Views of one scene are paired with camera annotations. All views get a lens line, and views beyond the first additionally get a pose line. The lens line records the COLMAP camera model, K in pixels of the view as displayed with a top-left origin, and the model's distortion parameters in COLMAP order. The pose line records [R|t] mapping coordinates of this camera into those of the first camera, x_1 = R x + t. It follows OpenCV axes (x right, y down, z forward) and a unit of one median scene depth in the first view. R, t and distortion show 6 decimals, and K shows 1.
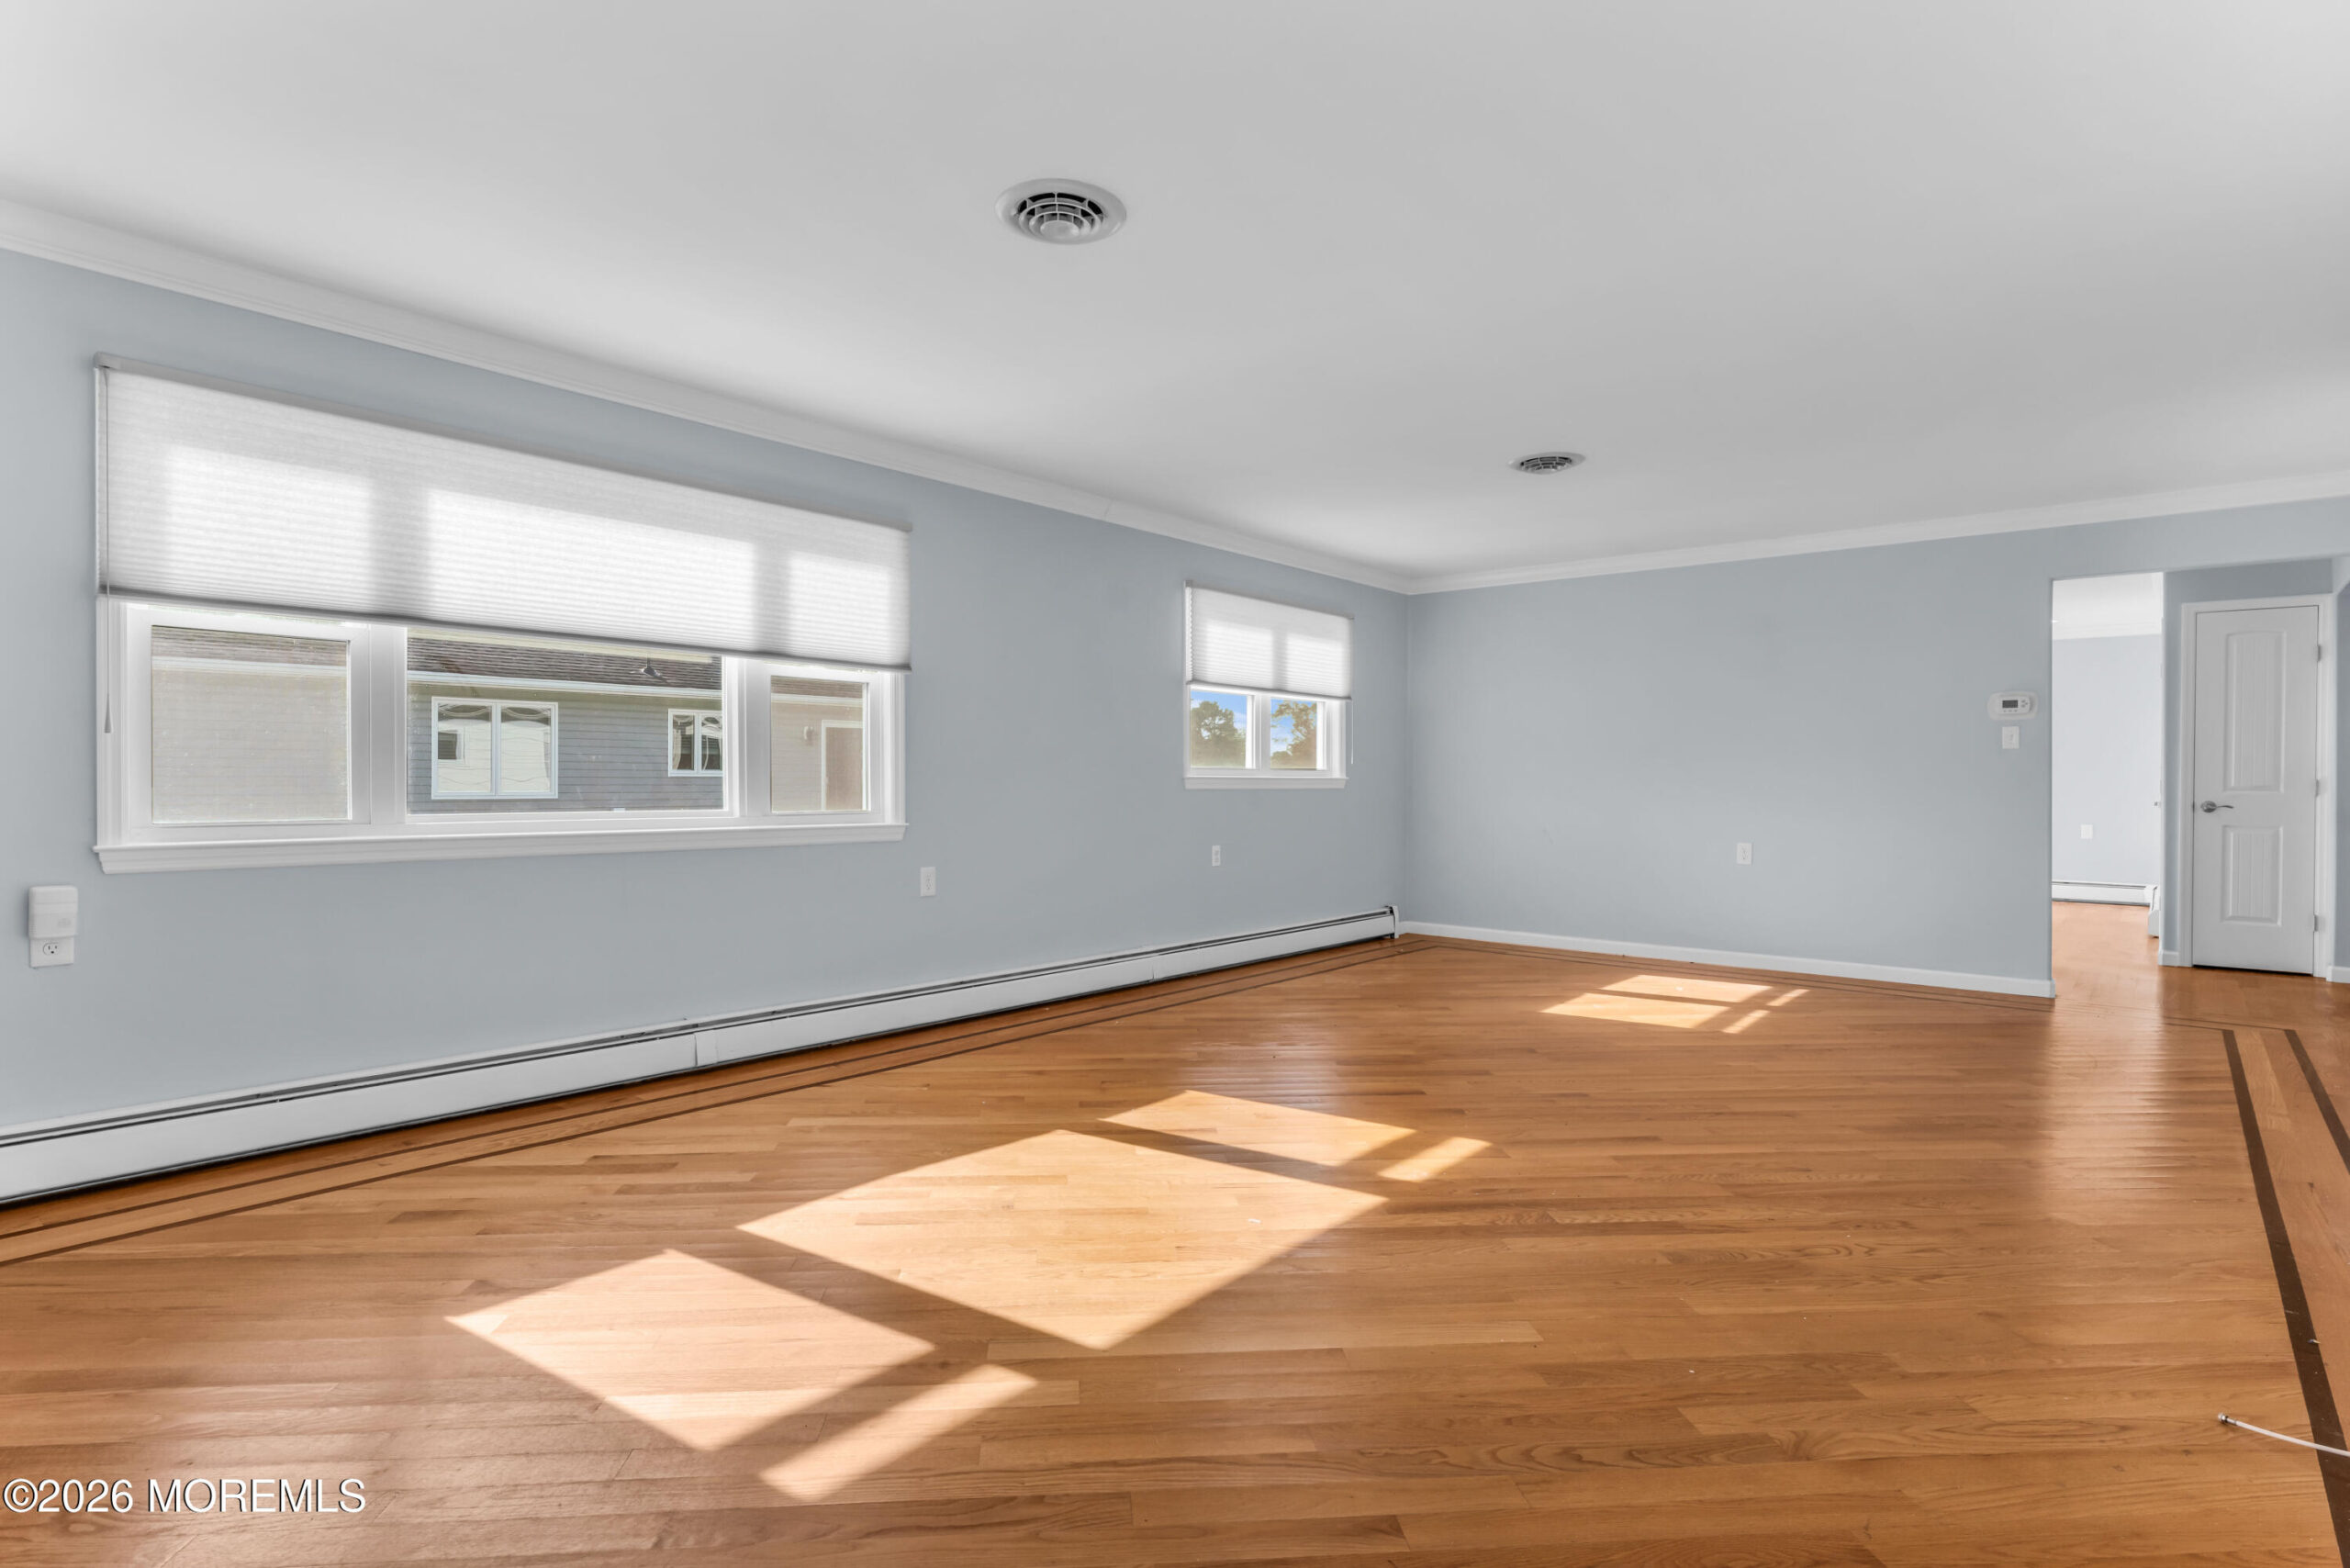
lens RADIAL K [[1171.5, 0, 1180.8], [0, 1171.5, 781.6], [0, 0, 1]] dist [-0.001151, -0.001372]
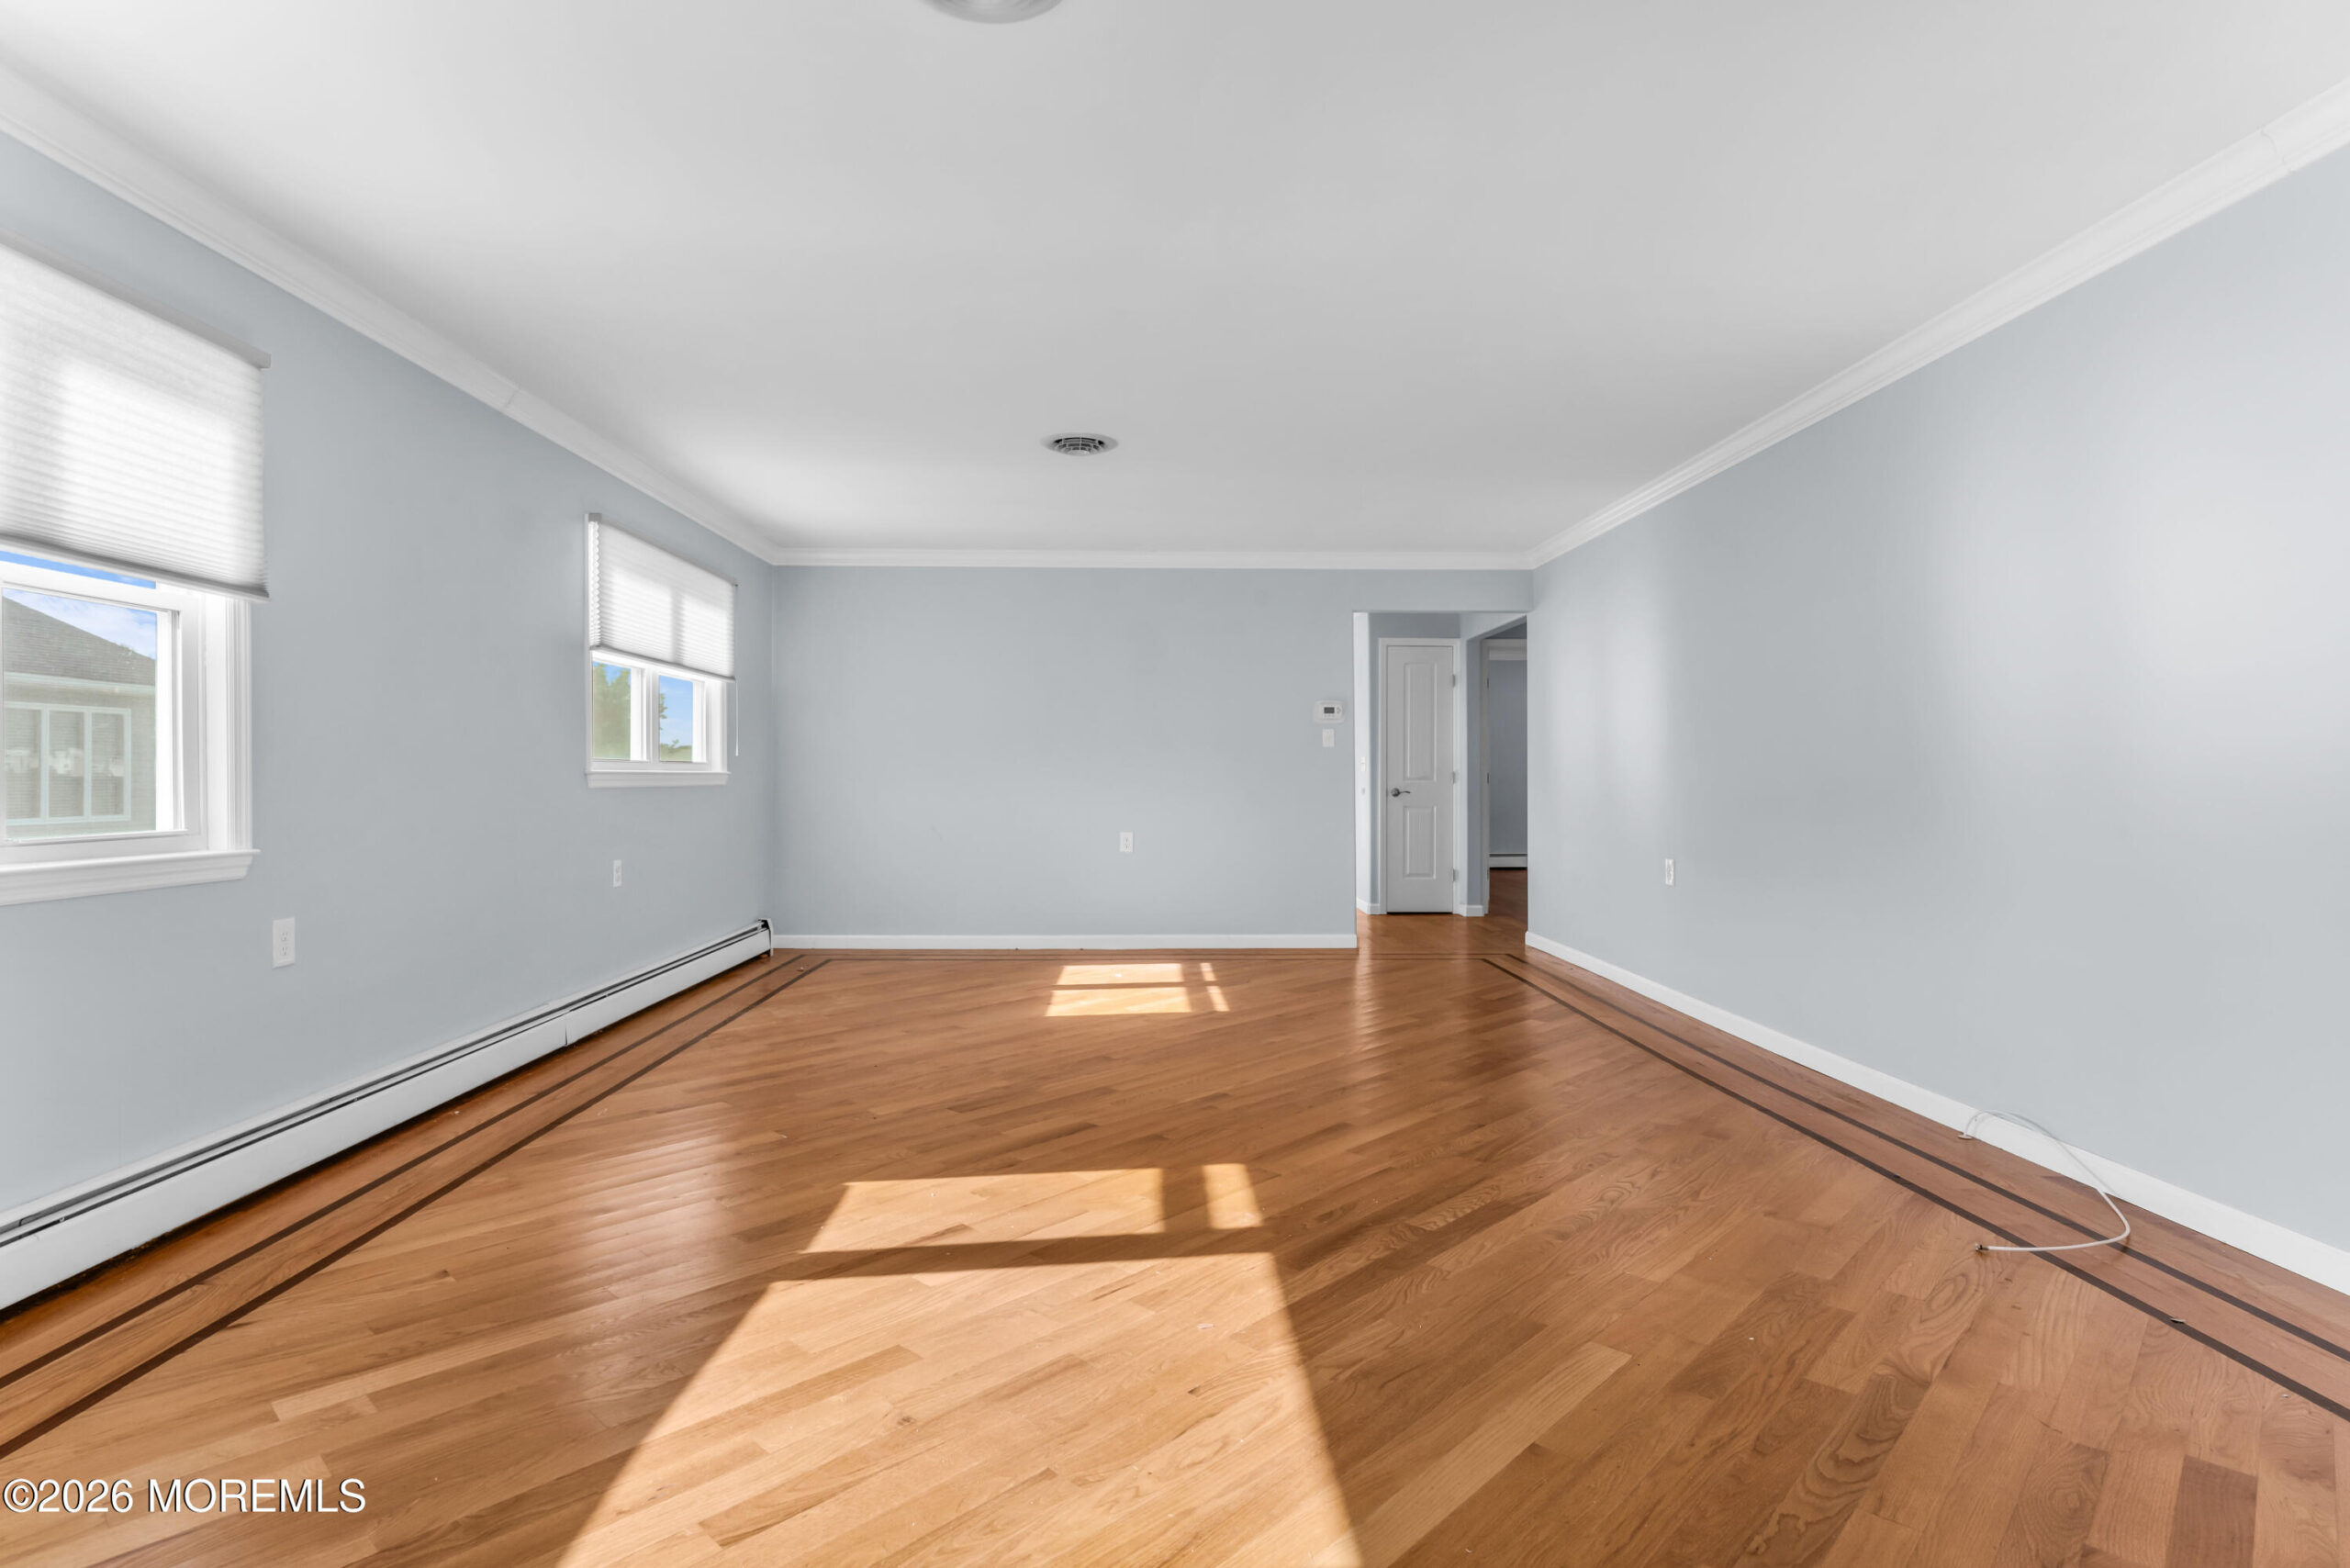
lens RADIAL K [[1171.5, 0, 1156.3], [0, 1171.5, 762.4], [0, 0, 1]] dist [-0.001151, -0.001372]
pose [[0.753879, 0.003215, 0.657006, -0.216067], [0.003929, 0.999948, -0.009402, -0.001145], [-0.657002, 0.009670, 0.753827, 0.183822]]
